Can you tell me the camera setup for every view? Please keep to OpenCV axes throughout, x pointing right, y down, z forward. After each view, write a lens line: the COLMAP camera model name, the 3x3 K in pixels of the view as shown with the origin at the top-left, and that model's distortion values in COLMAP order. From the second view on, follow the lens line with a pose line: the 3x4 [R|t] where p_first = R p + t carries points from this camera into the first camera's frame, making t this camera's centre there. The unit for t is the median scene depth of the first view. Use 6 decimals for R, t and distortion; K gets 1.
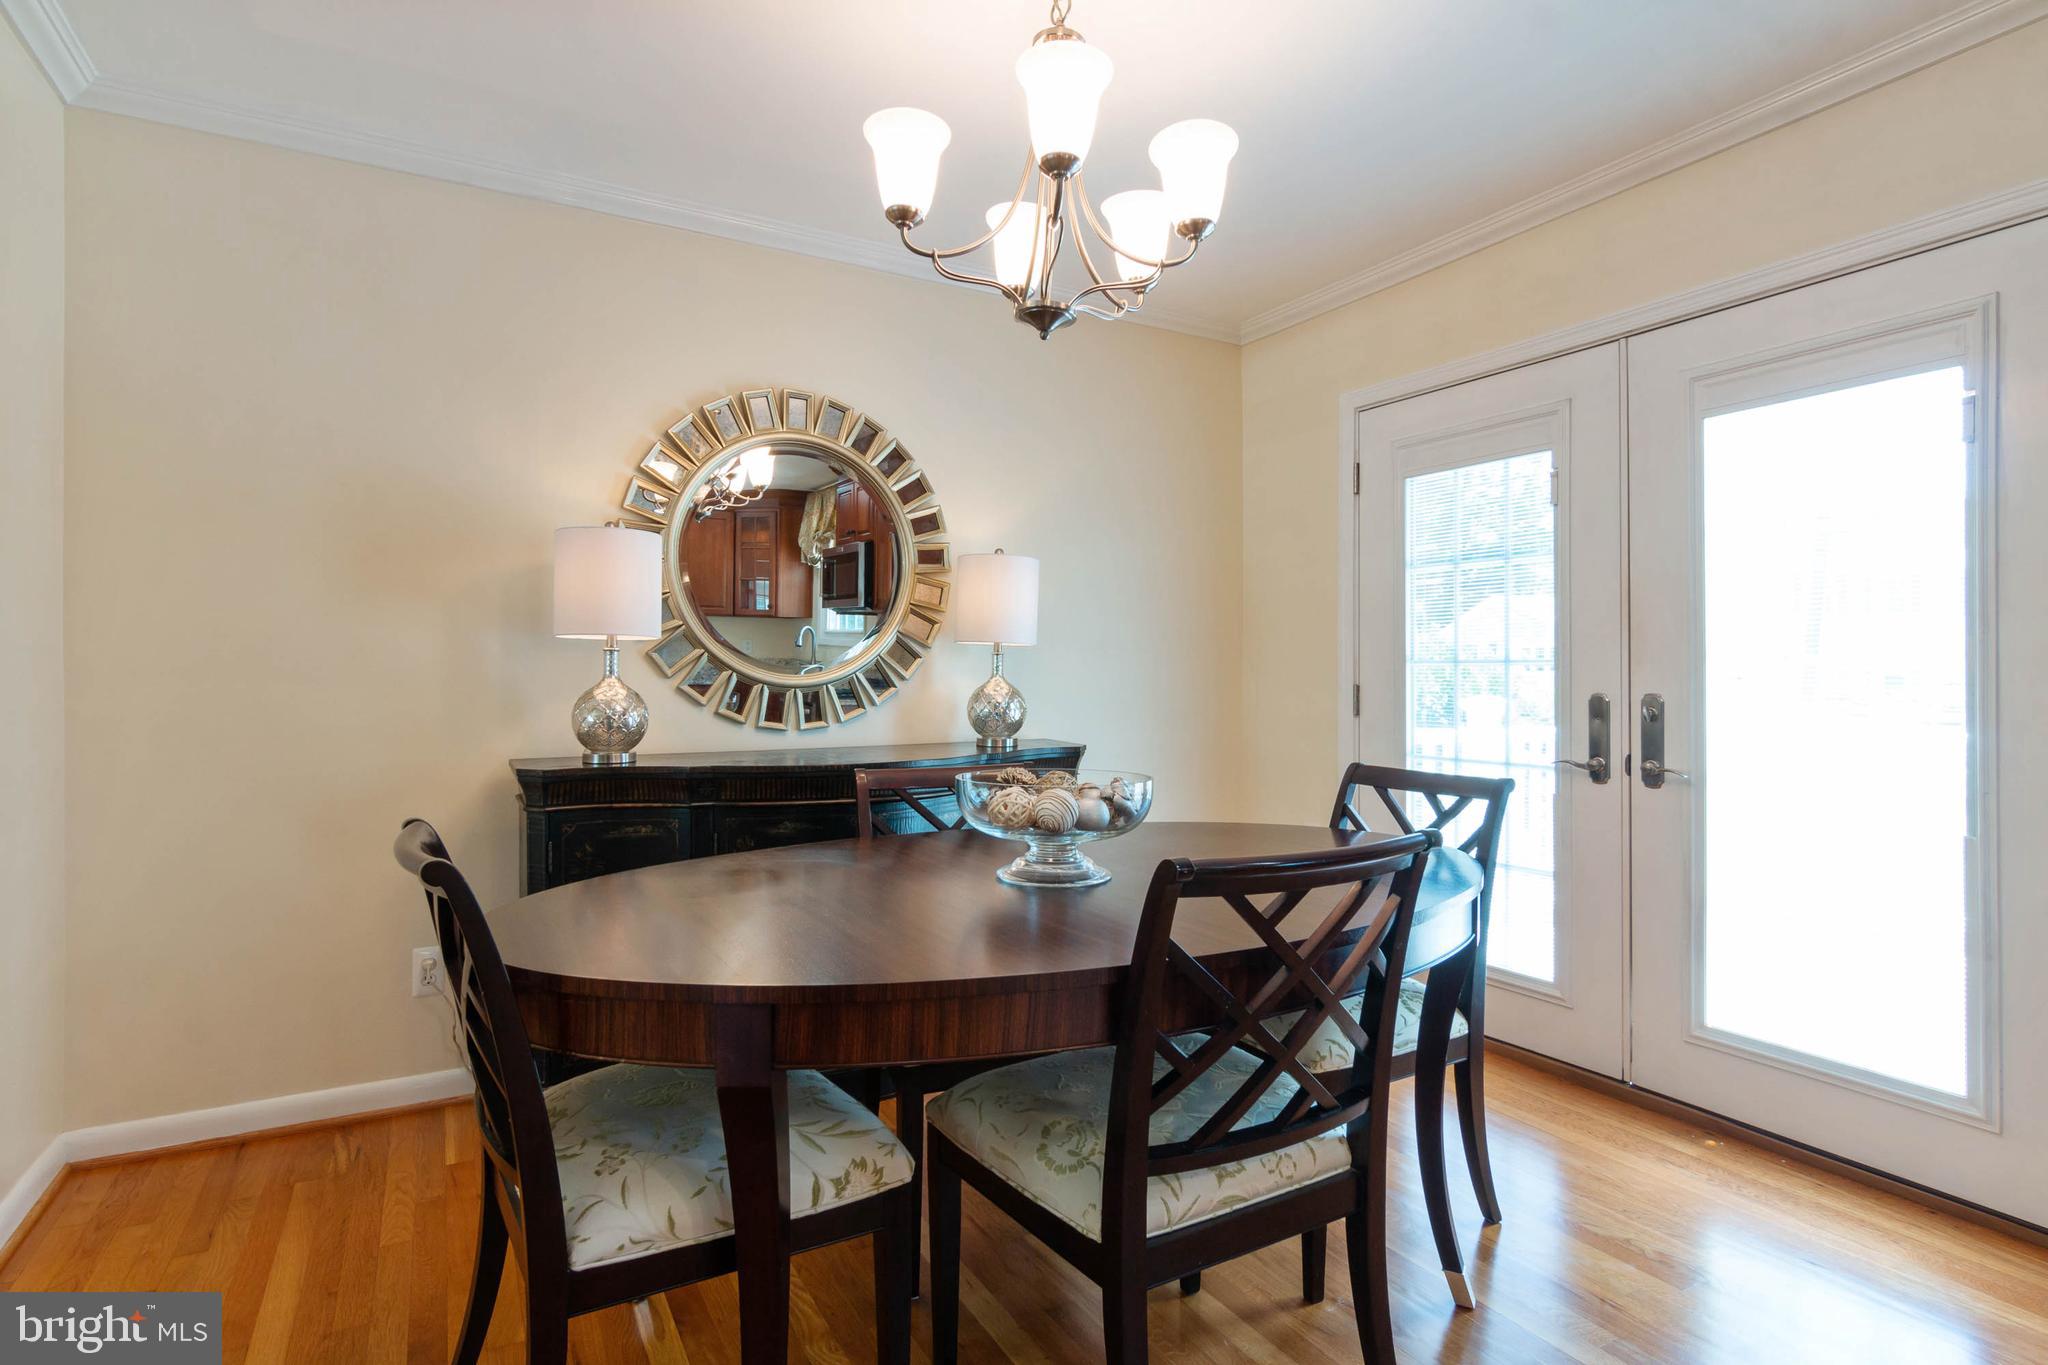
lens RADIAL K [[1077.4, 0, 1024.0], [0, 1077.4, 682.5], [0, 0, 1]] dist [0.001069, 0.000039]
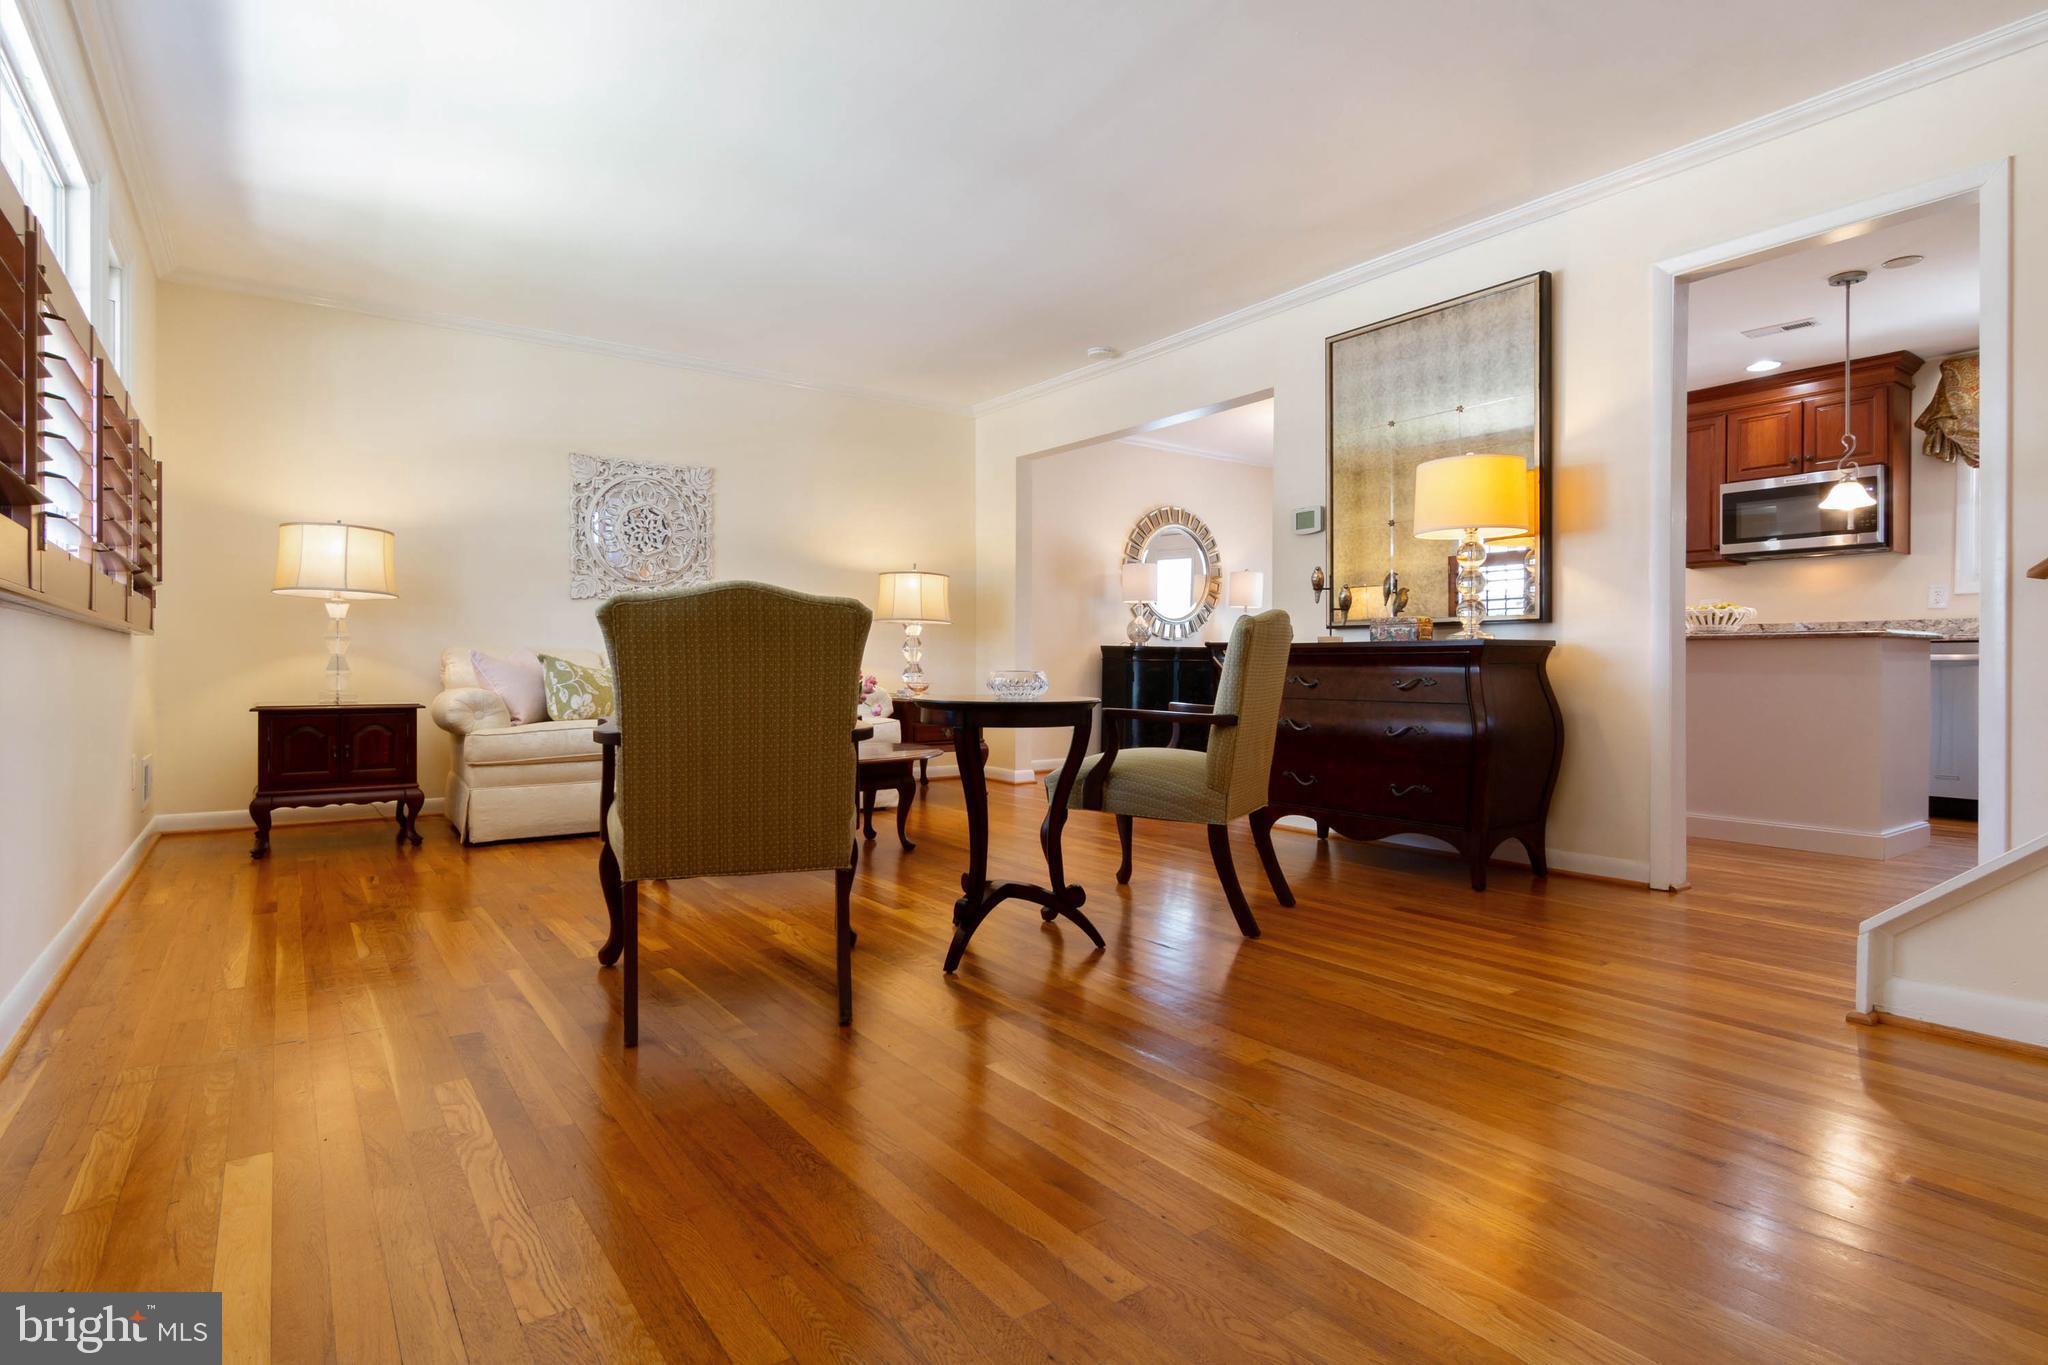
lens RADIAL K [[1035.6, 0, 1024.6], [0, 1035.6, 667.4], [0, 0, 1]] dist [-0.000658, -0.000191]
pose [[0.992239, 0.000732, 0.124341, -0.985297], [-0.001129, 0.999995, 0.003118, 0.118448], [-0.124338, -0.003235, 0.992235, -1.588958]]
